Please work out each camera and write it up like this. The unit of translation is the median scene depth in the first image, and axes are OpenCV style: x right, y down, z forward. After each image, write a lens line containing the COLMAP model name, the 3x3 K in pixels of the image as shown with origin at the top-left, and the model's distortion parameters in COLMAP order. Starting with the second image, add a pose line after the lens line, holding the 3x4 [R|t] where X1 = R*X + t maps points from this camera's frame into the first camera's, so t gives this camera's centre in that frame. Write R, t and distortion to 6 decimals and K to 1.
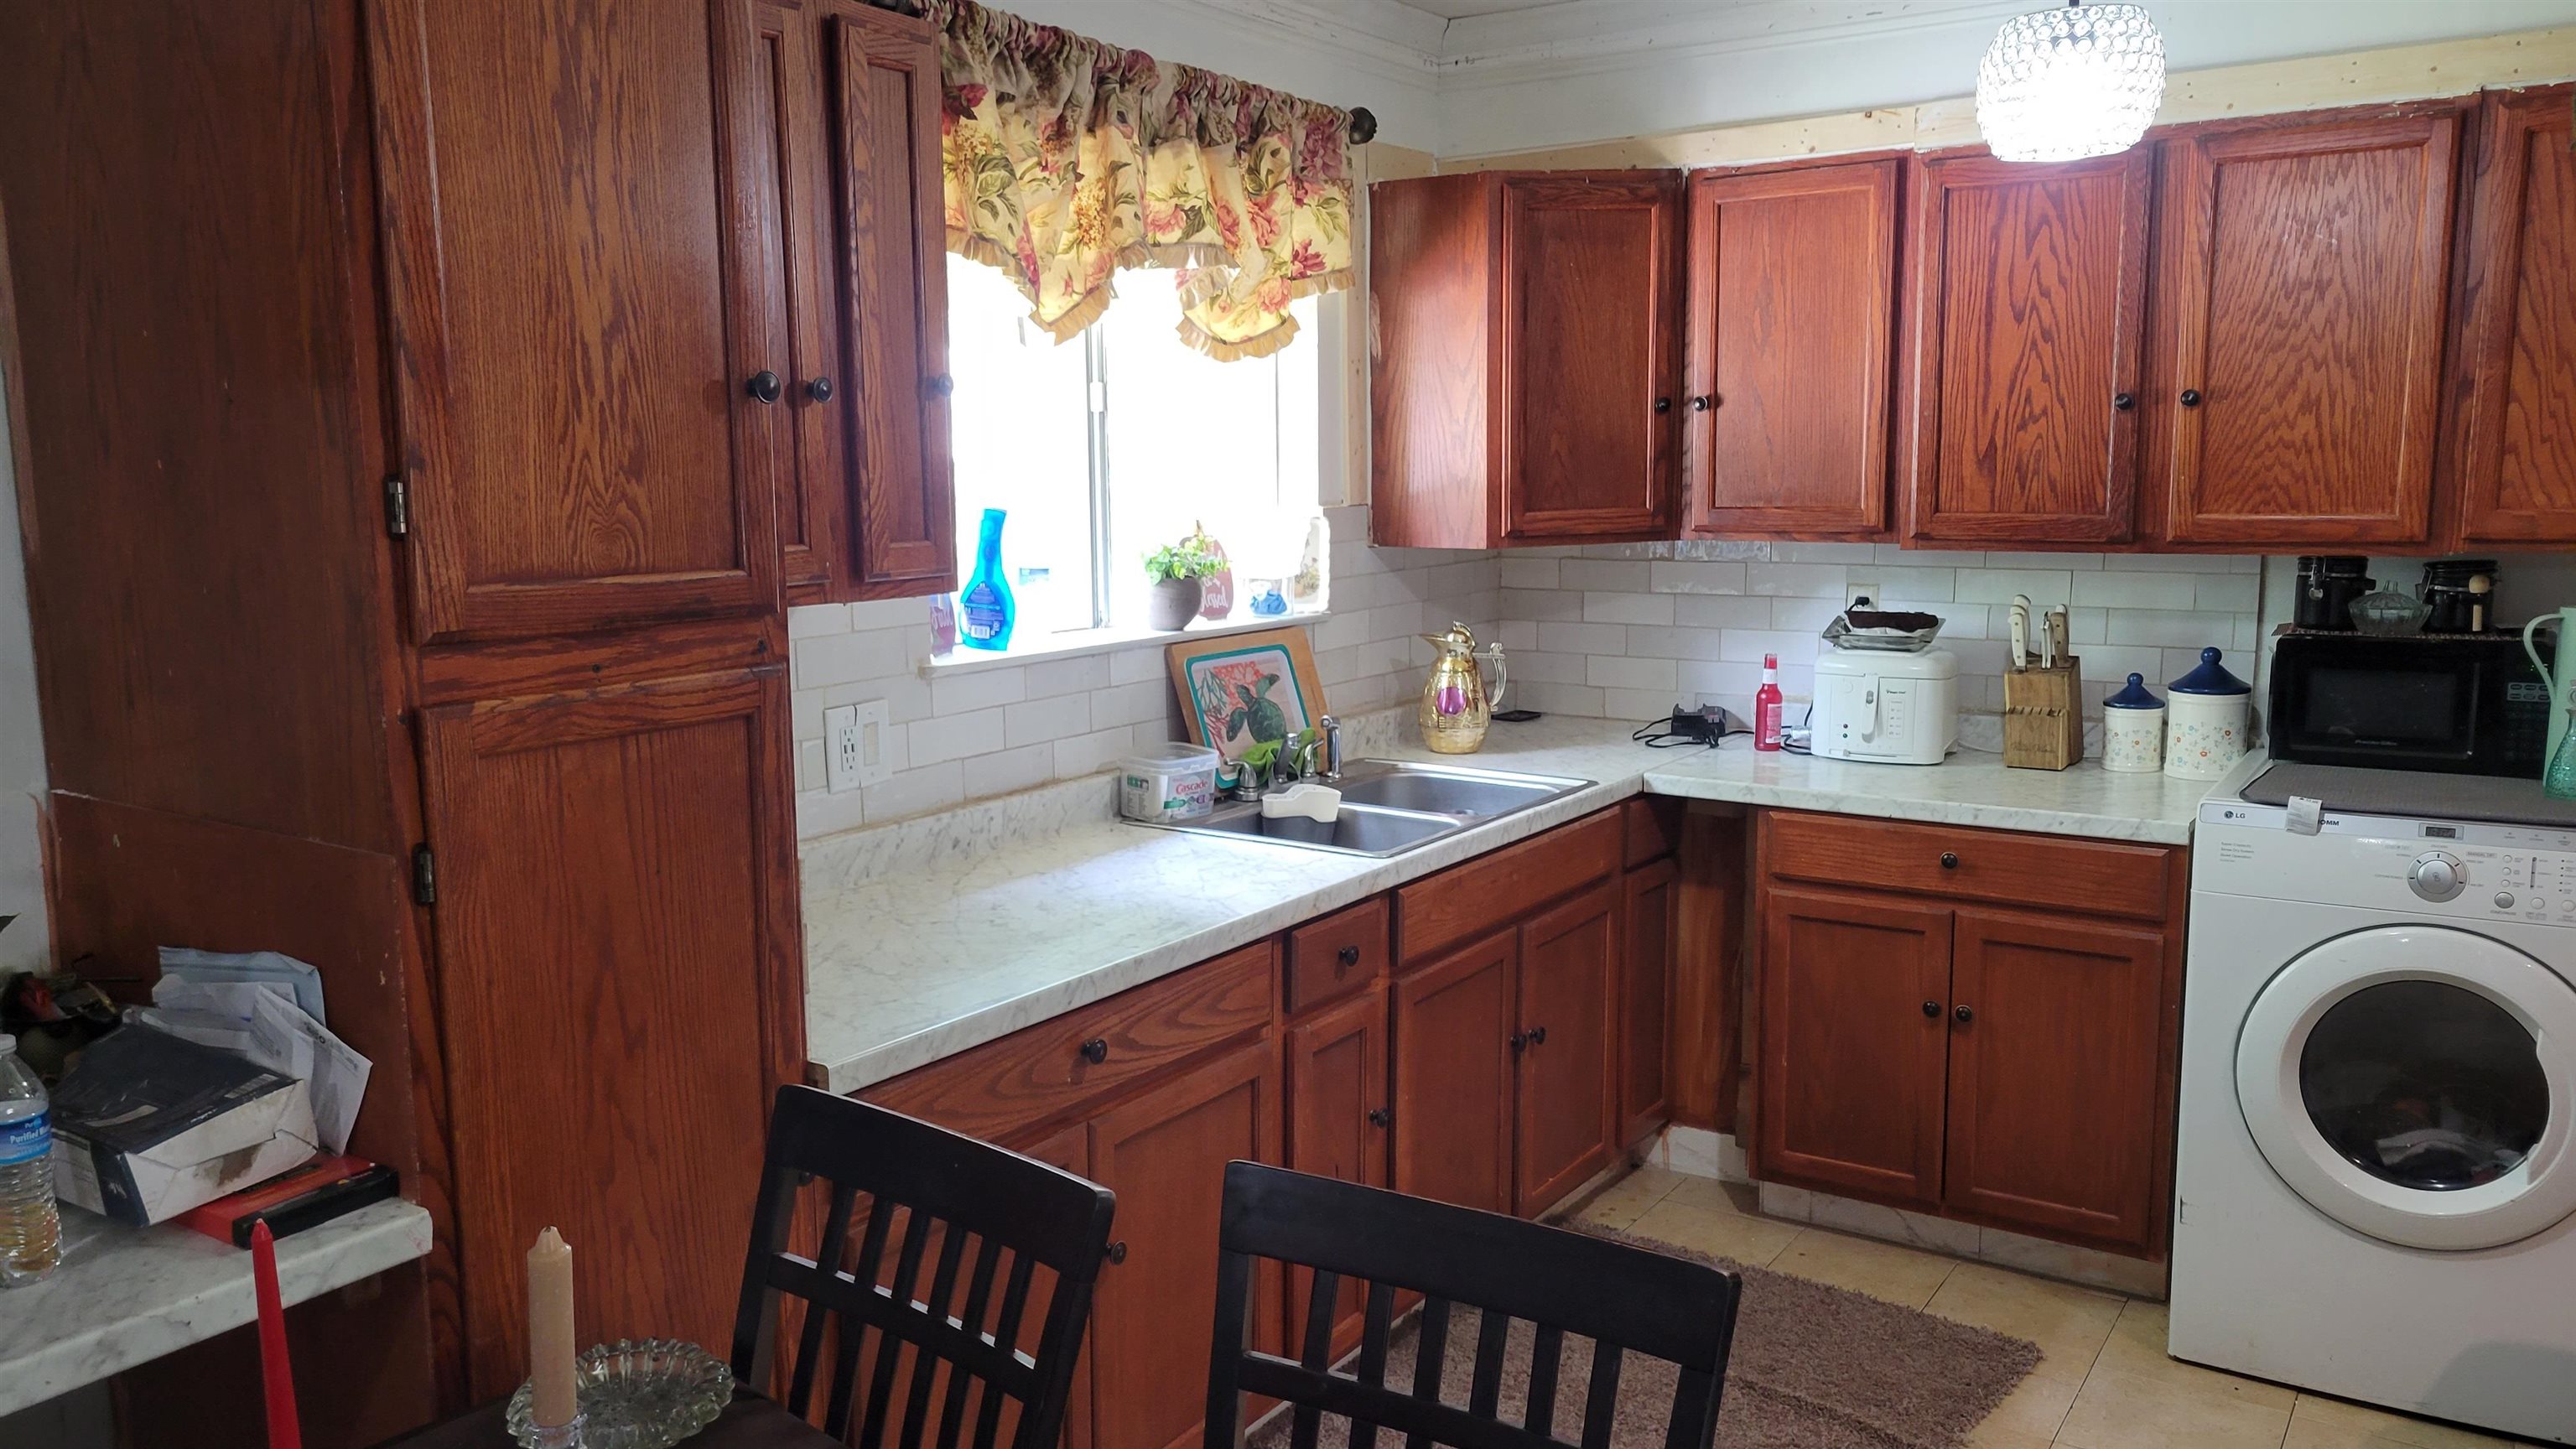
lens RADIAL K [[1963.3, 0, 1288.2], [0, 1963.3, 767.7], [0, 0, 1]] dist [0.047902, -0.013113]
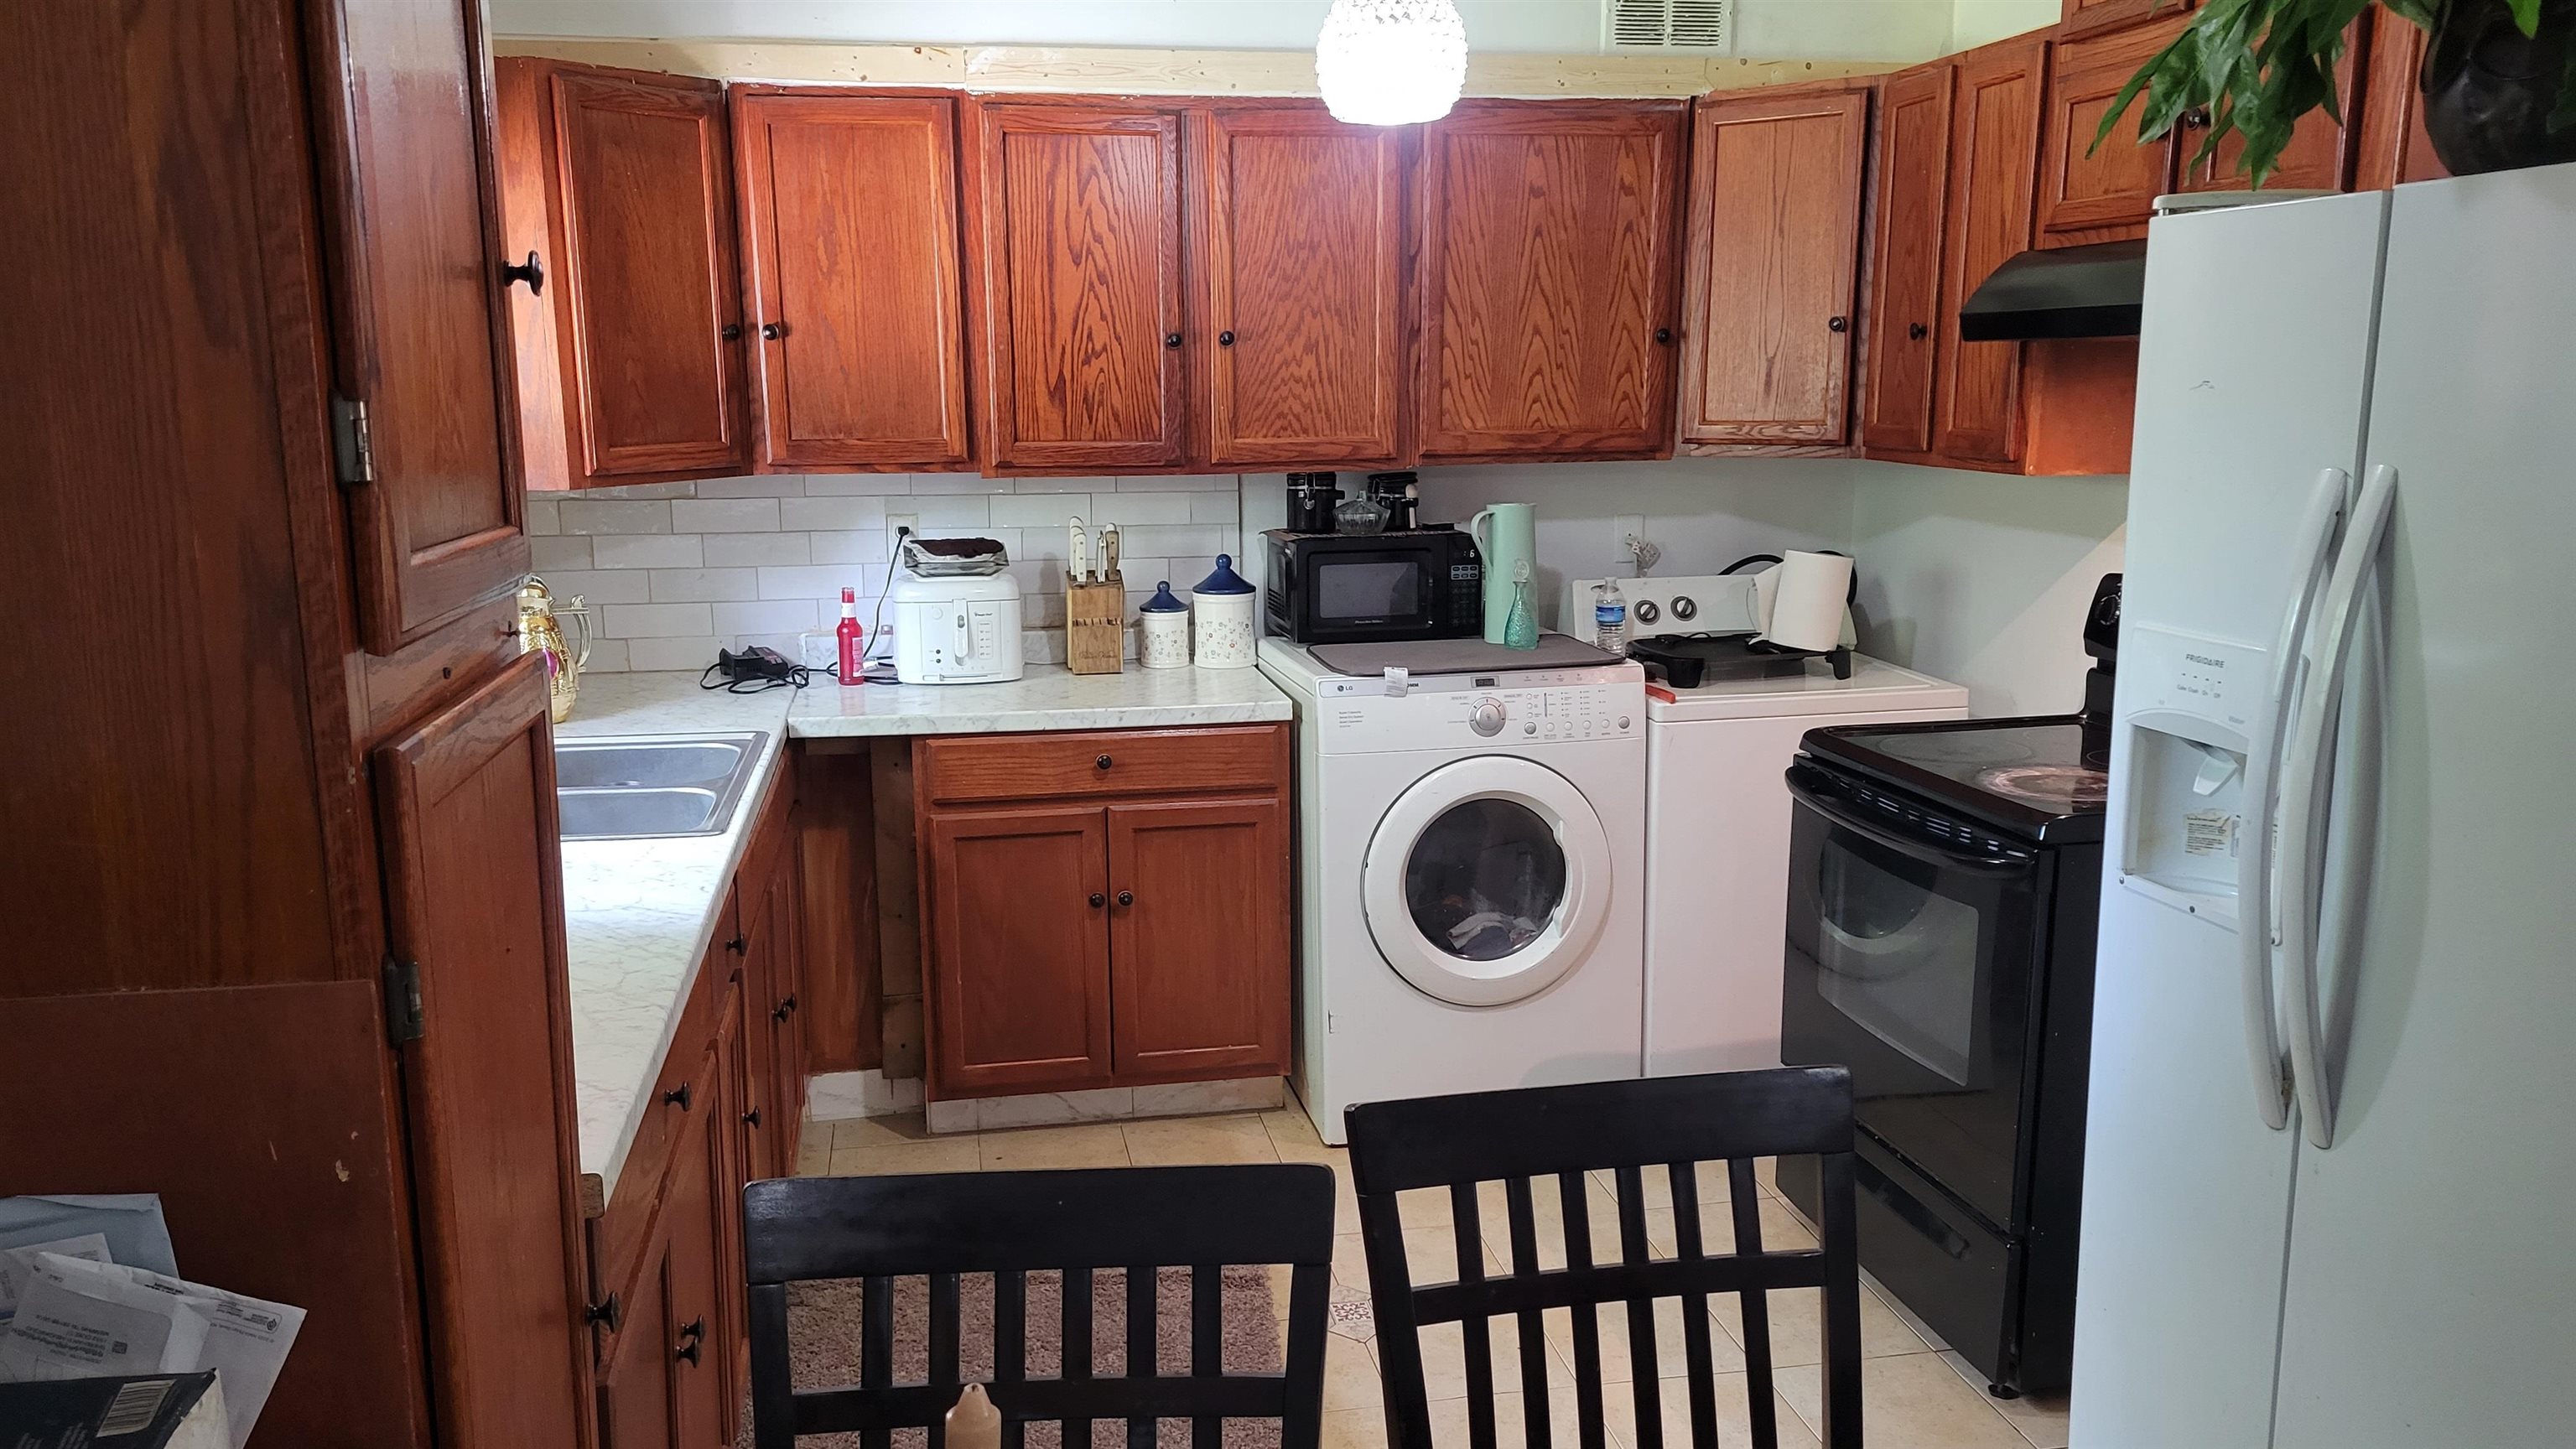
lens RADIAL K [[1909.3, 0, 1285.3], [0, 1909.3, 752.5], [0, 0, 1]] dist [0.068263, -0.006088]
pose [[0.720639, -0.129791, 0.681053, -0.292328], [0.113246, 0.991164, 0.069062, -0.018342], [-0.683999, 0.027358, 0.728970, 0.154418]]
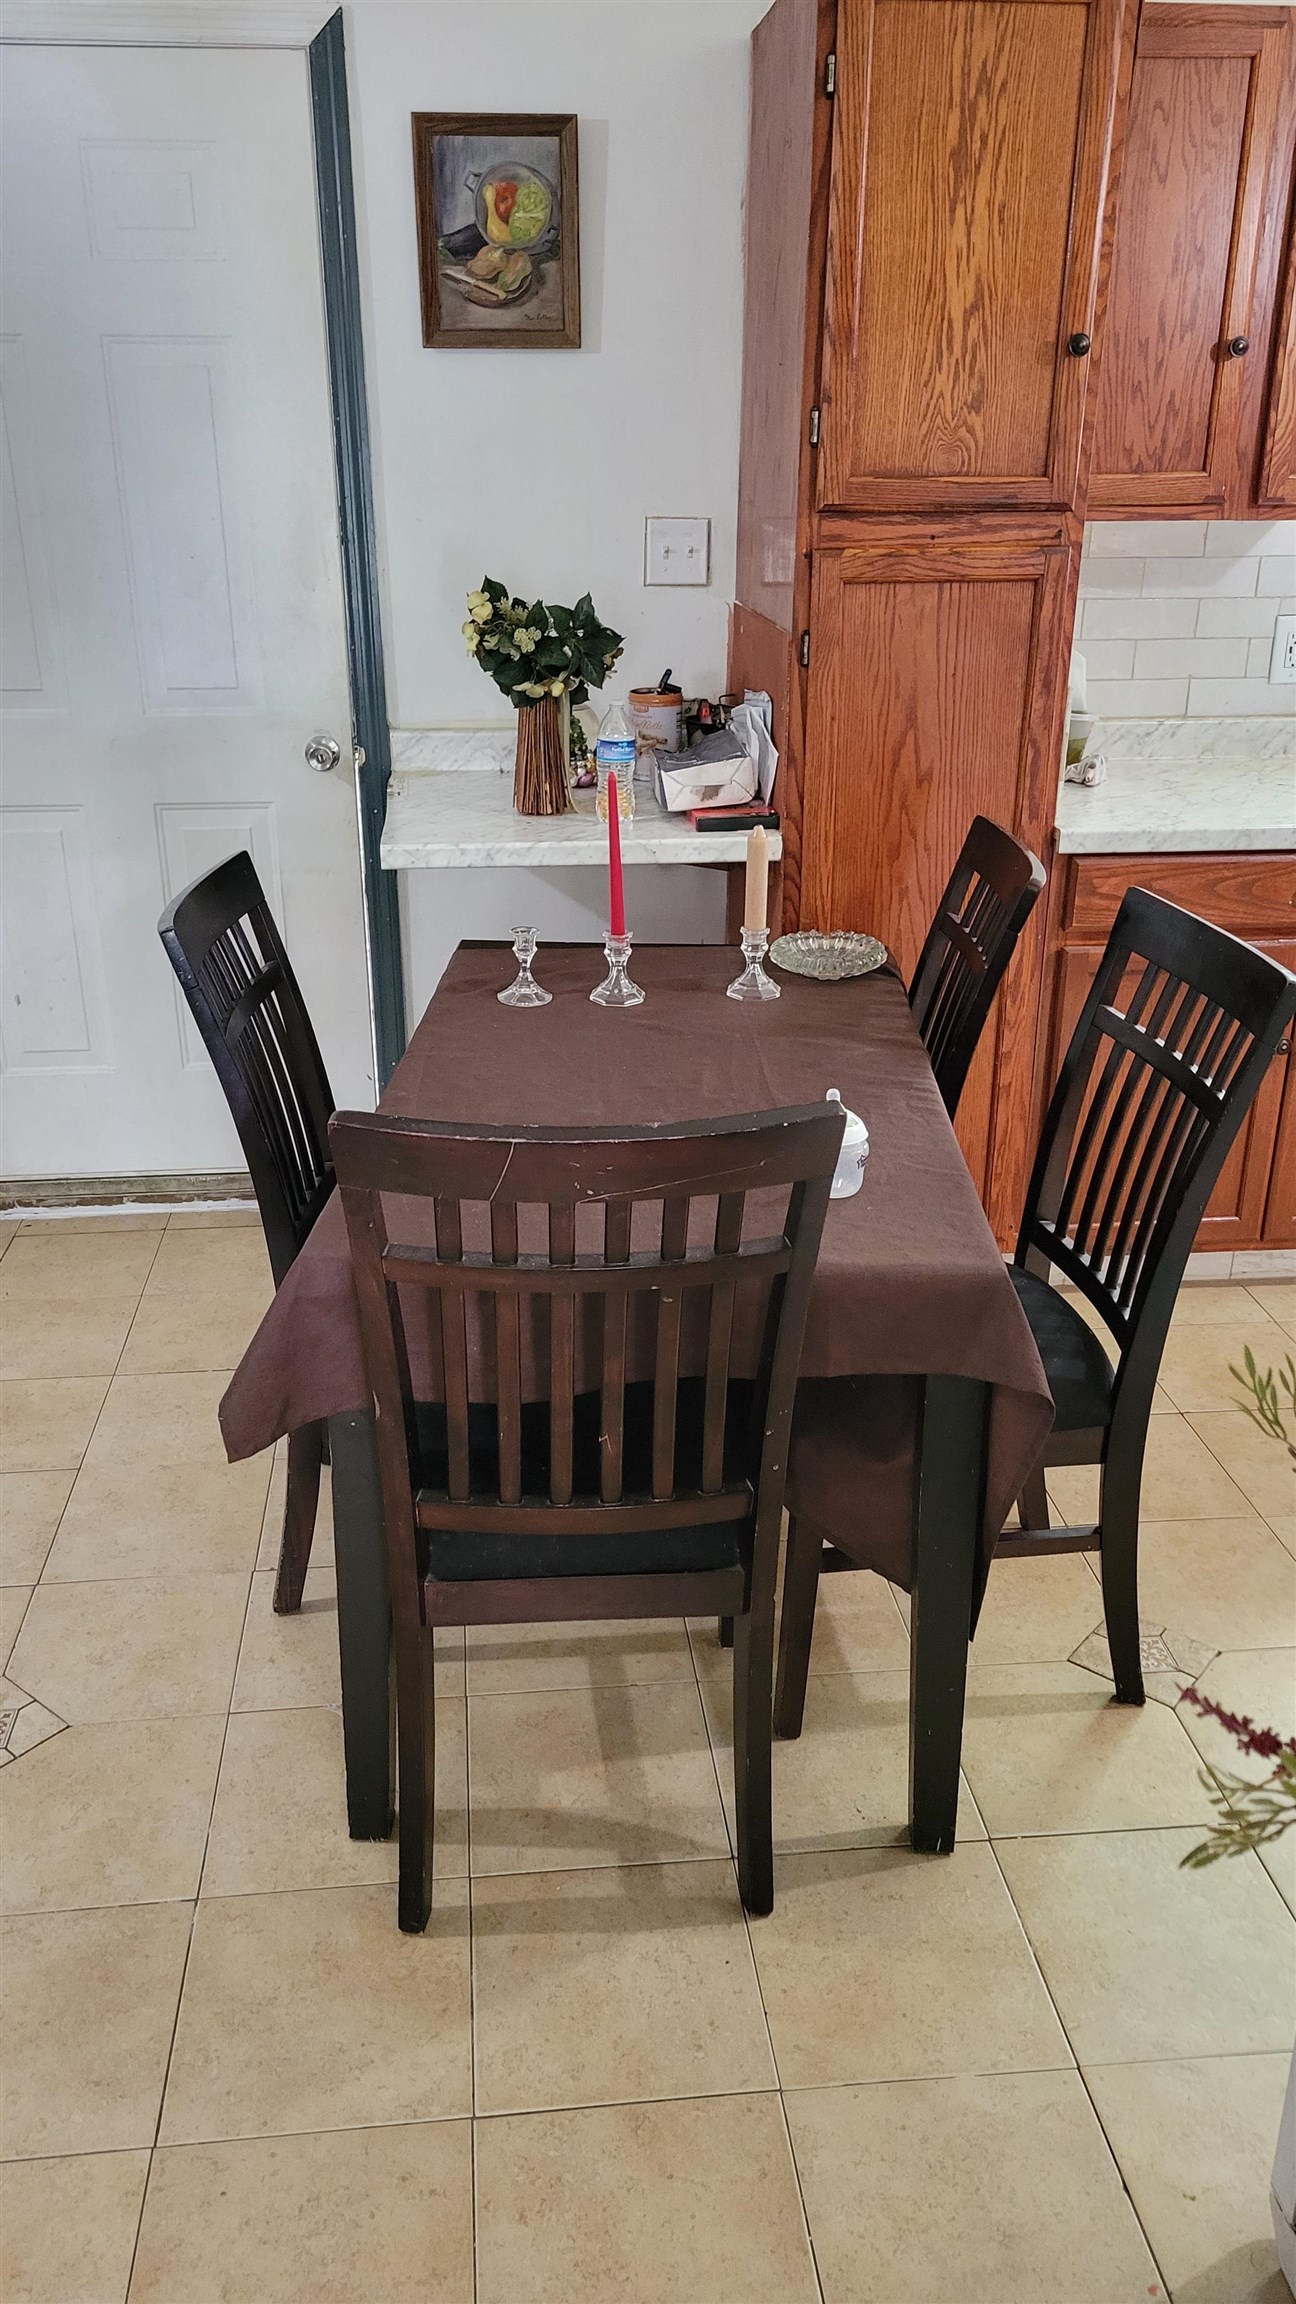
lens RADIAL K [[1756.0, 0, 634.6], [0, 1756.0, 1148.6], [0, 0, 1]] dist [0.047902, -0.013113]
pose [[0.627413, 0.301288, -0.718038, 0.716137], [-0.134329, 0.950167, 0.281314, 0.053488], [0.767013, -0.080047, 0.636619, -0.165912]]
